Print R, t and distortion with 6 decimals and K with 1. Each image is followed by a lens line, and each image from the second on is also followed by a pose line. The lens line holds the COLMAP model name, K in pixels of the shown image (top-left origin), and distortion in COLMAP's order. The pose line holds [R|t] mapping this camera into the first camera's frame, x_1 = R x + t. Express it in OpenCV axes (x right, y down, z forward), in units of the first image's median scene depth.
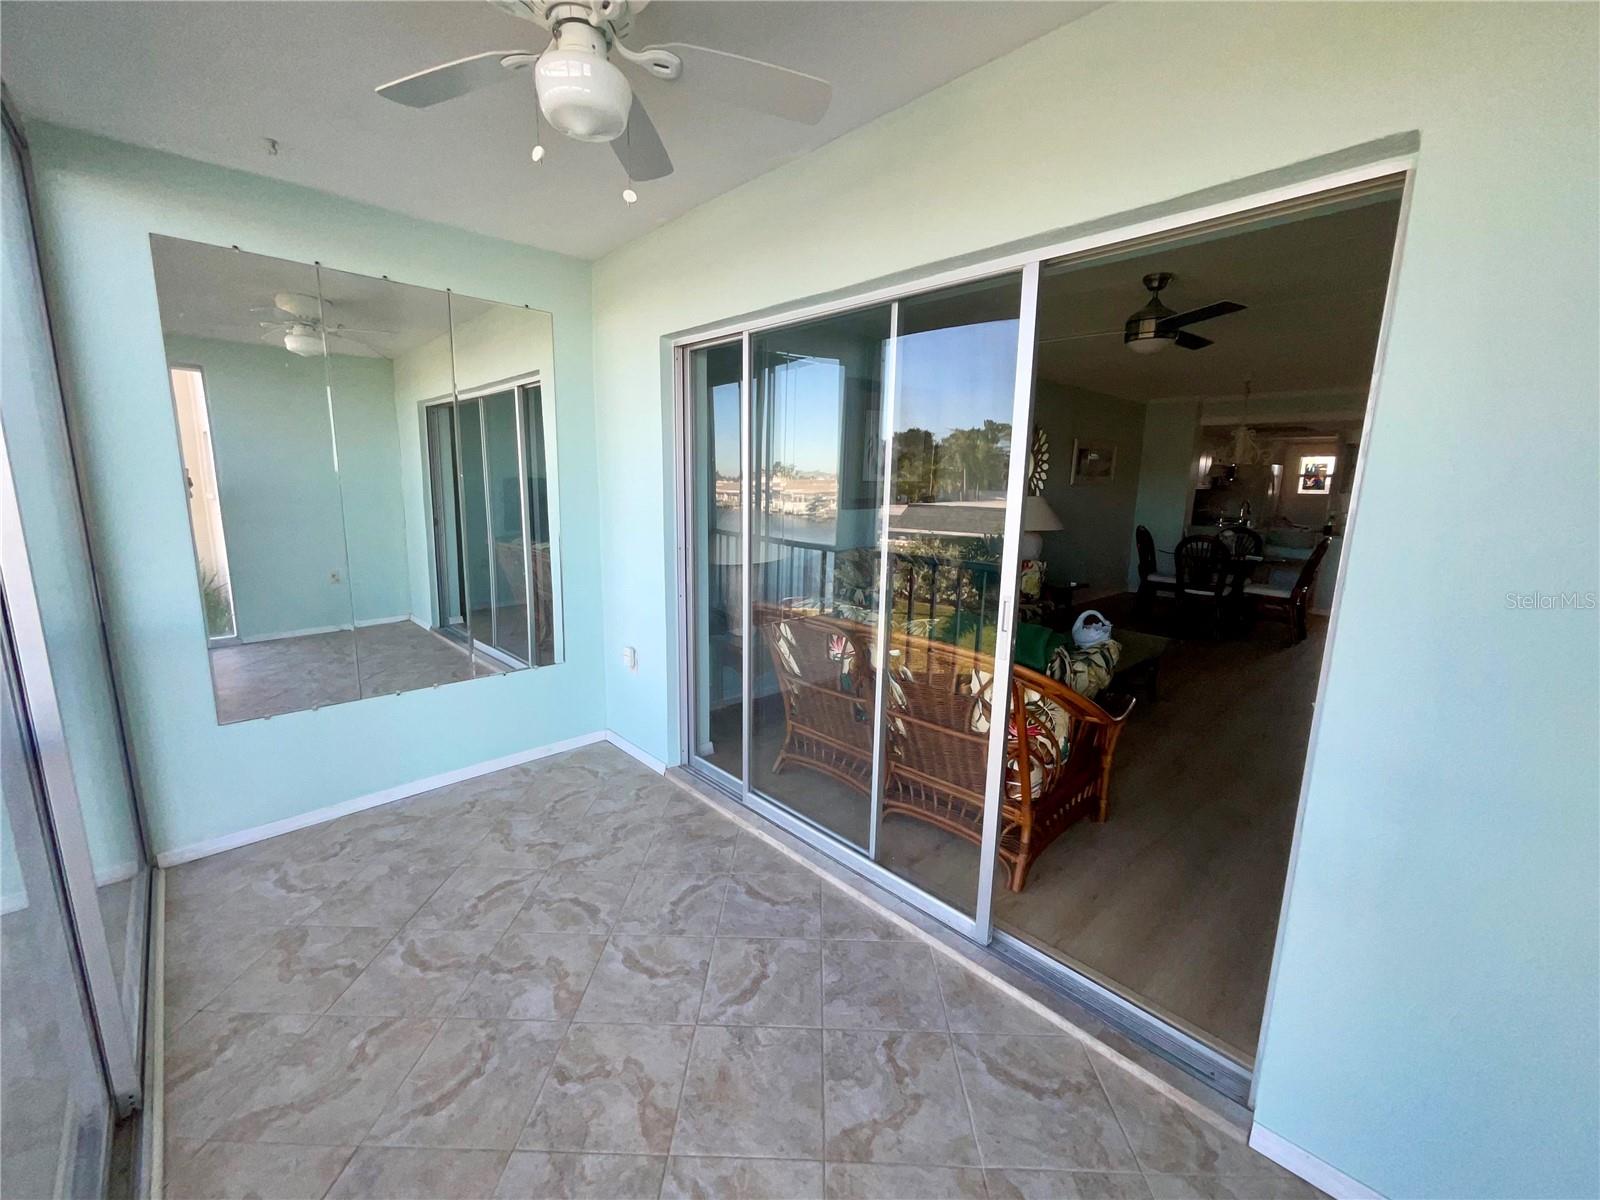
lens RADIAL K [[652.7, 0, 794.9], [0, 652.7, 606.0], [0, 0, 1]] dist [-0.013346, -0.005175]
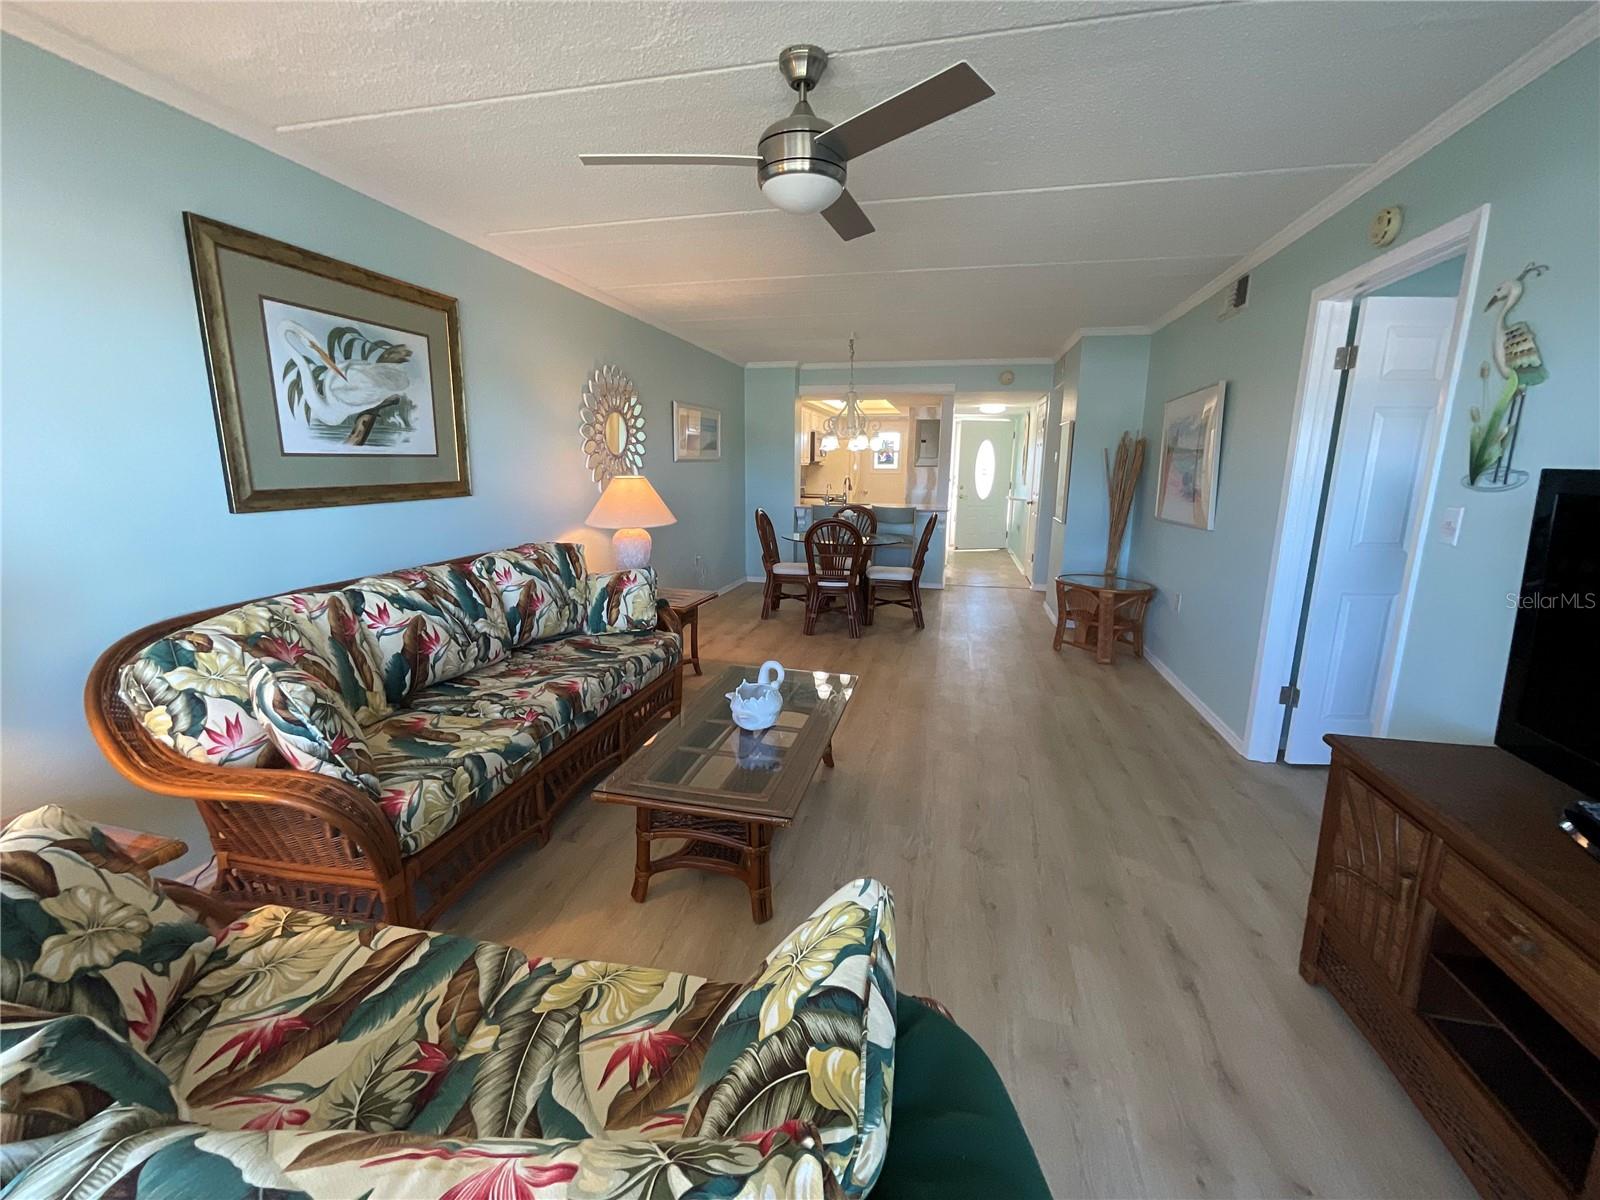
lens RADIAL K [[652.7, 0, 804.3], [0, 652.7, 602.4], [0, 0, 1]] dist [-0.013346, -0.005175]
pose [[0.825862, -0.130176, 0.548640, 0.107331], [0.119217, 0.991302, 0.055751, -0.047846], [-0.551125, 0.019364, 0.834198, 0.284416]]
